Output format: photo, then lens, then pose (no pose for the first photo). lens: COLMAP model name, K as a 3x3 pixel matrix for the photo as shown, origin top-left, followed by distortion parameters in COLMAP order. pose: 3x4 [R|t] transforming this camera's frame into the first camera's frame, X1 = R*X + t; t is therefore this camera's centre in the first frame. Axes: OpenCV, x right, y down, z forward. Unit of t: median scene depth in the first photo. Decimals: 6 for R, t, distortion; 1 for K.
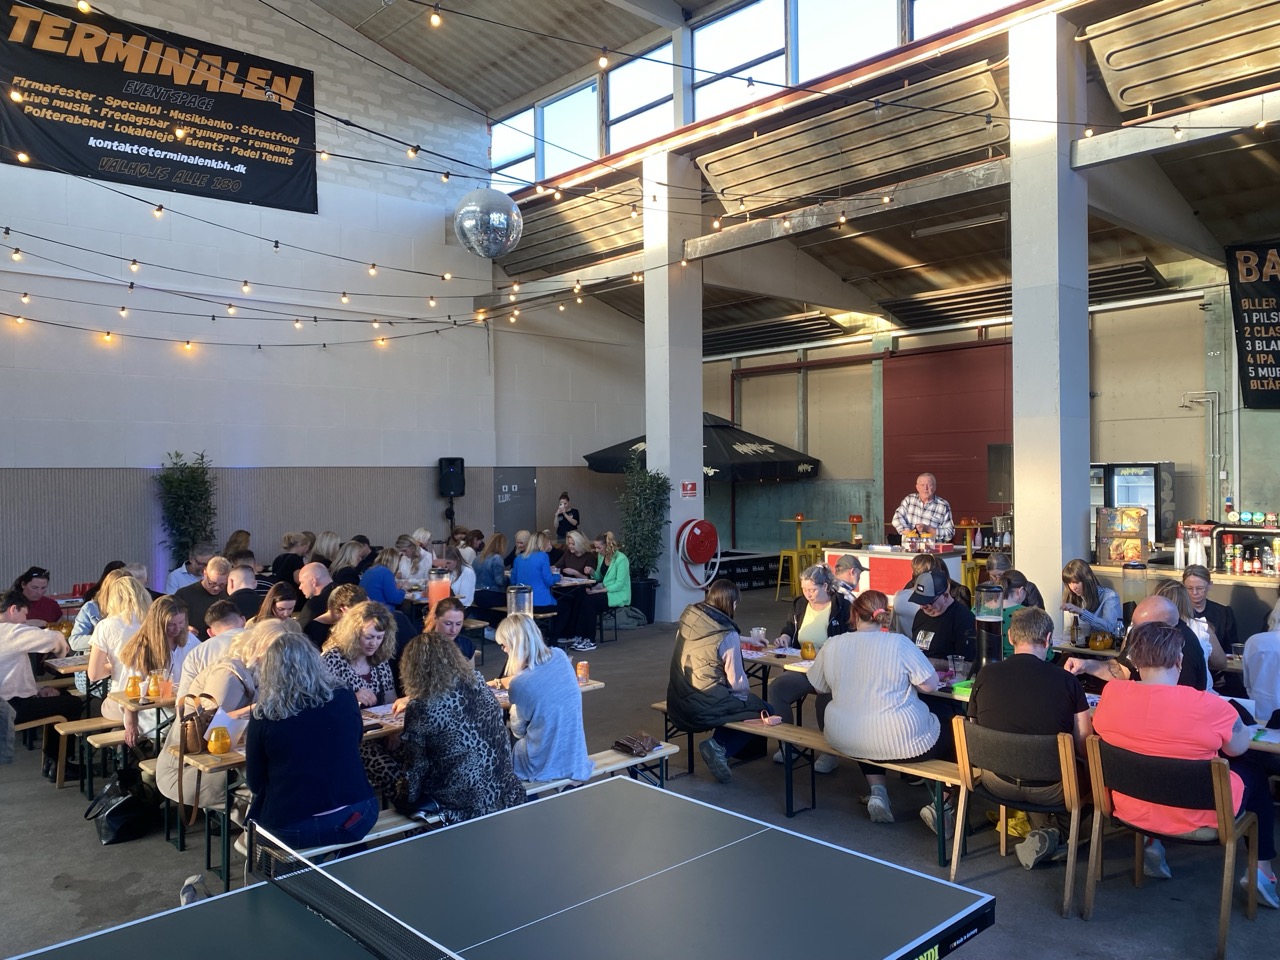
lens RADIAL K [[963.1, 0, 636.8], [0, 963.1, 475.6], [0, 0, 1]] dist [0.033892, -0.030443]
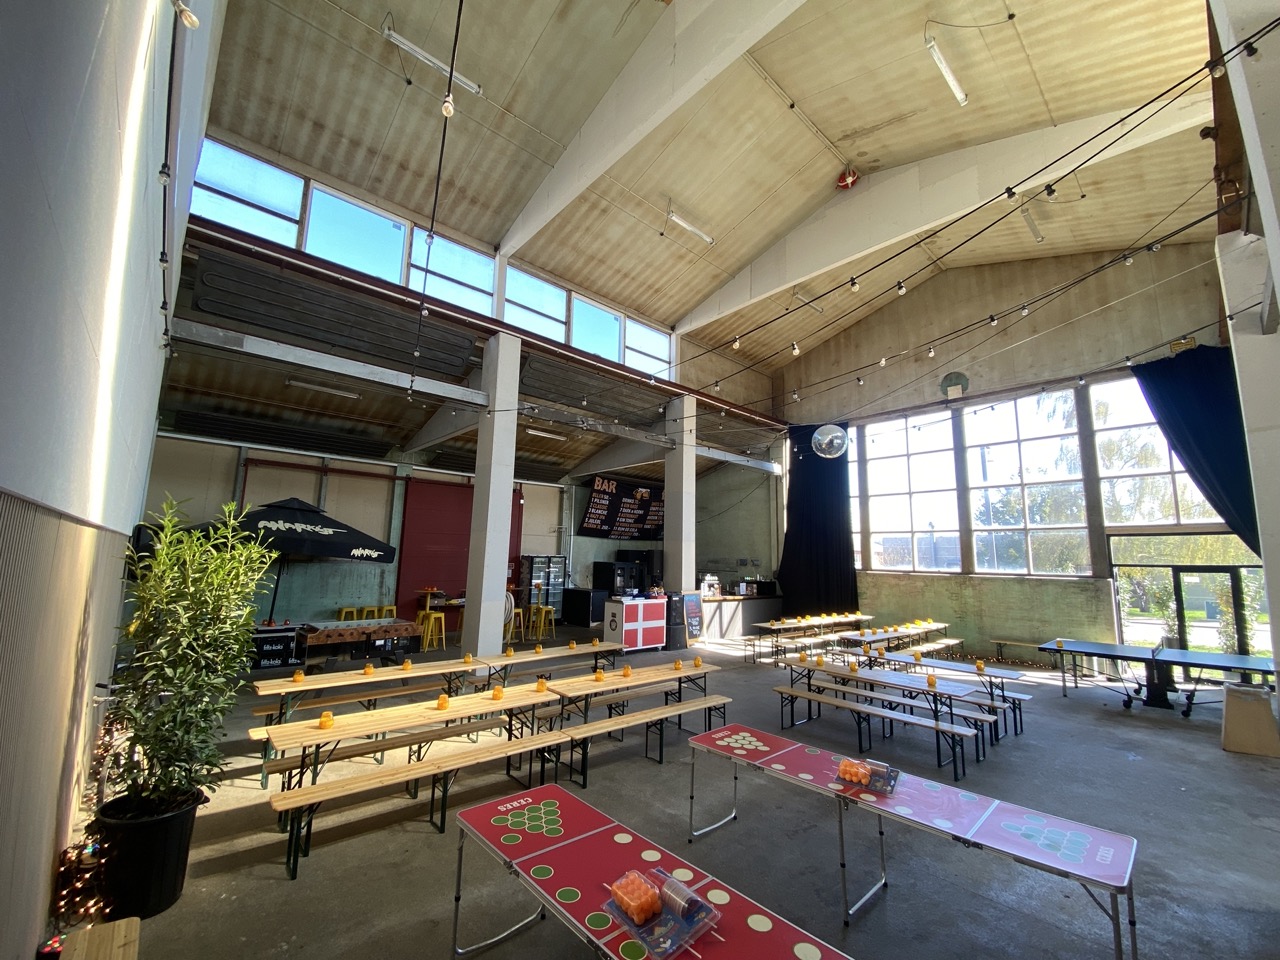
lens RADIAL K [[520.5, 0, 634.3], [0, 520.5, 480.5], [0, 0, 1]] dist [0.010340, -0.002404]
pose [[0.025171, 0.163298, 0.986256, -0.603661], [-0.020870, 0.986439, -0.162795, 0.005168], [-0.999465, -0.016485, 0.028238, 0.669445]]
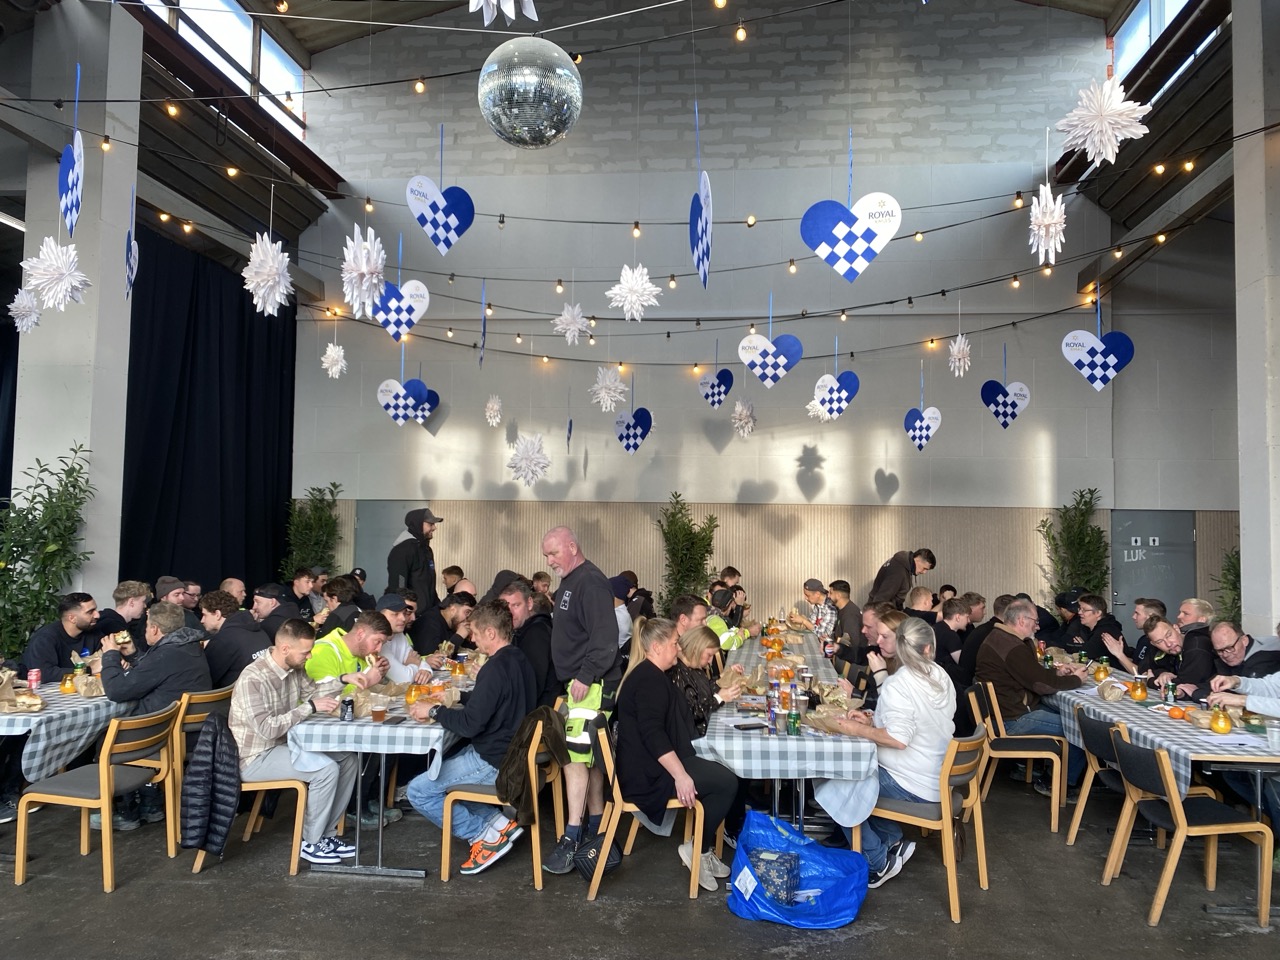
lens RADIAL K [[963.1, 0, 638.5], [0, 963.1, 475.3], [0, 0, 1]] dist [0.033892, -0.030443]
pose [[0.641430, -0.015191, -0.767031, 0.193870], [-0.031431, 0.998444, -0.046058, 0.010888], [0.766538, 0.053651, 0.639954, 0.318361]]
